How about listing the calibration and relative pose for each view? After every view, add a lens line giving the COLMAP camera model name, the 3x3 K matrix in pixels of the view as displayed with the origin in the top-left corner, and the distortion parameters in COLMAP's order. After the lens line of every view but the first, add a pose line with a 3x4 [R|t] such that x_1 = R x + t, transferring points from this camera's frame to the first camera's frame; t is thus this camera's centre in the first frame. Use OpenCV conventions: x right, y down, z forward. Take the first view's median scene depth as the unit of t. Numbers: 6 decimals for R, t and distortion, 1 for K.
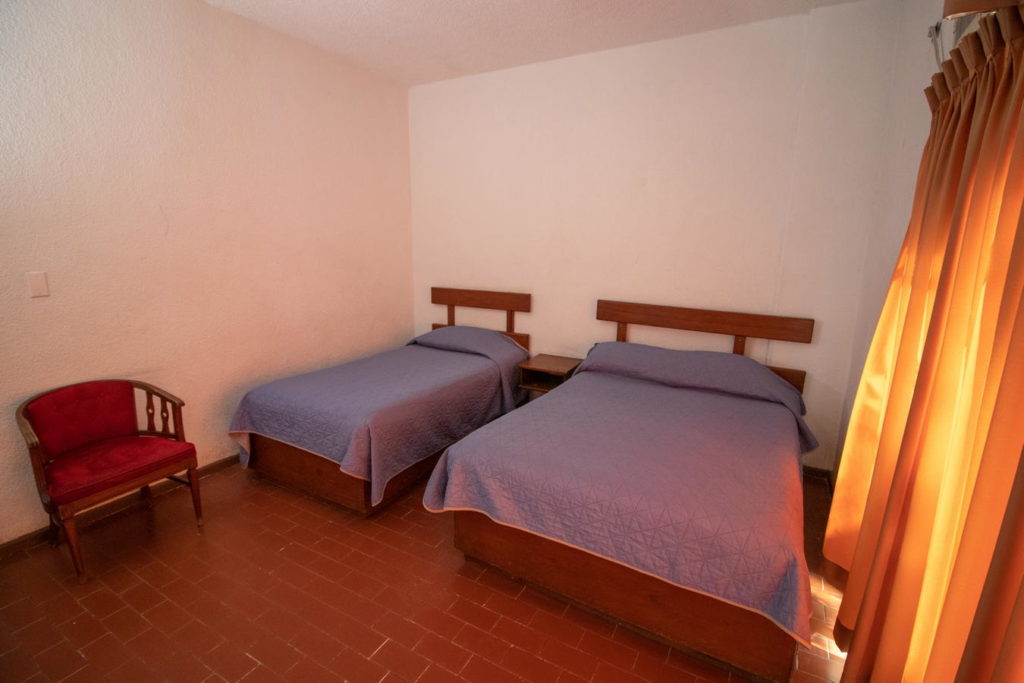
lens RADIAL K [[475.0, 0, 506.4], [0, 475.0, 338.5], [0, 0, 1]] dist [-0.003902, -0.009962]
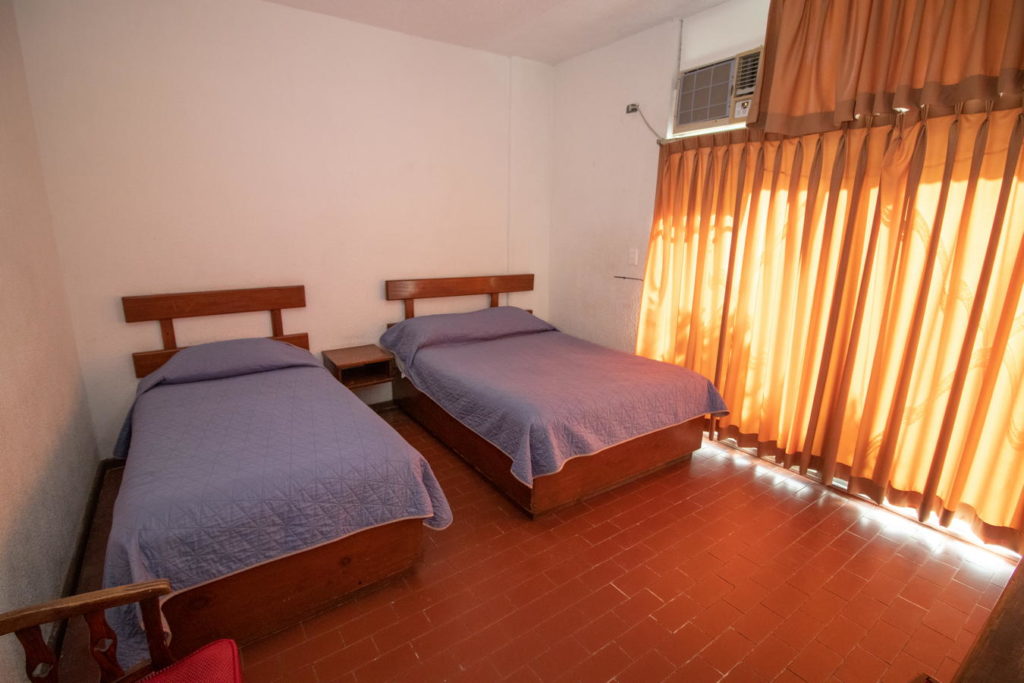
lens RADIAL K [[475.0, 0, 506.4], [0, 475.0, 338.5], [0, 0, 1]] dist [-0.003902, -0.009962]
pose [[0.435948, -0.220847, 0.872454, -0.668582], [0.180258, 0.971206, 0.155773, -0.081788], [-0.881735, 0.089358, 0.463205, 0.356270]]
